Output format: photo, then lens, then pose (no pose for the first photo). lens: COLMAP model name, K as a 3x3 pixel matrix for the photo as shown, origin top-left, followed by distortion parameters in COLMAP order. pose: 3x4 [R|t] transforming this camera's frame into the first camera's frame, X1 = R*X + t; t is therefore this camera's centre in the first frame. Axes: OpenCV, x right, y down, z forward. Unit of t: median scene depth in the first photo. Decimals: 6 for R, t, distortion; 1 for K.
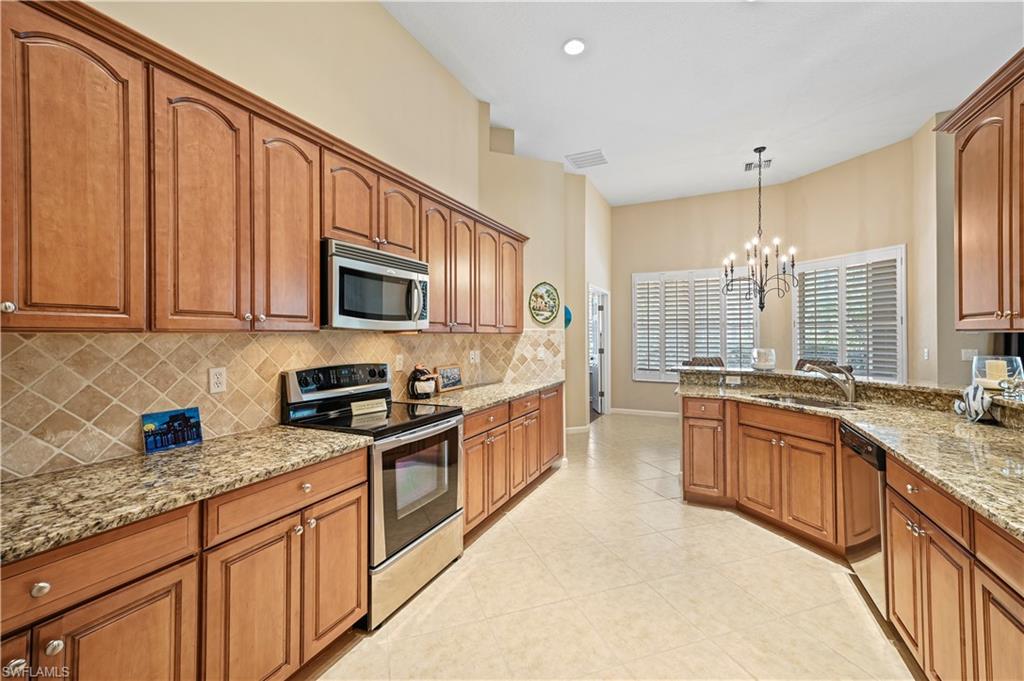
lens RADIAL K [[421.5, 0, 506.9], [0, 421.5, 333.0], [0, 0, 1]] dist [0.001859, 0.000072]
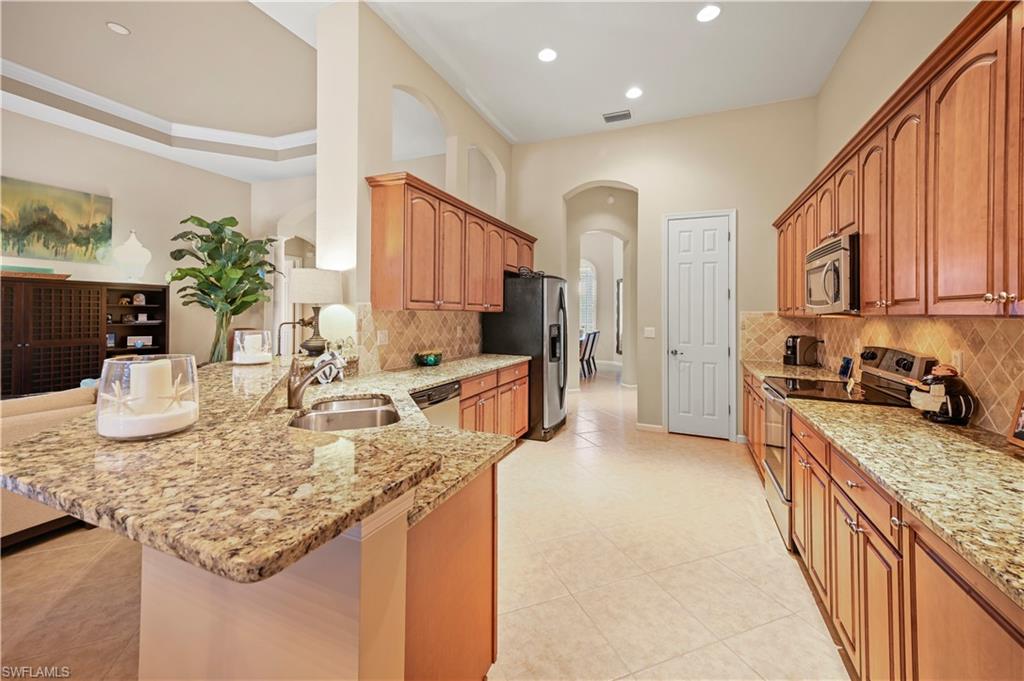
lens RADIAL K [[406.8, 0, 513.9], [0, 406.8, 308.3], [0, 0, 1]] dist [0.020268, 0.000411]
pose [[-0.998704, -0.014389, -0.048828, 0.435641], [-0.013687, 0.999799, -0.014667, 0.004925], [0.049029, -0.013980, -0.998700, 1.489367]]
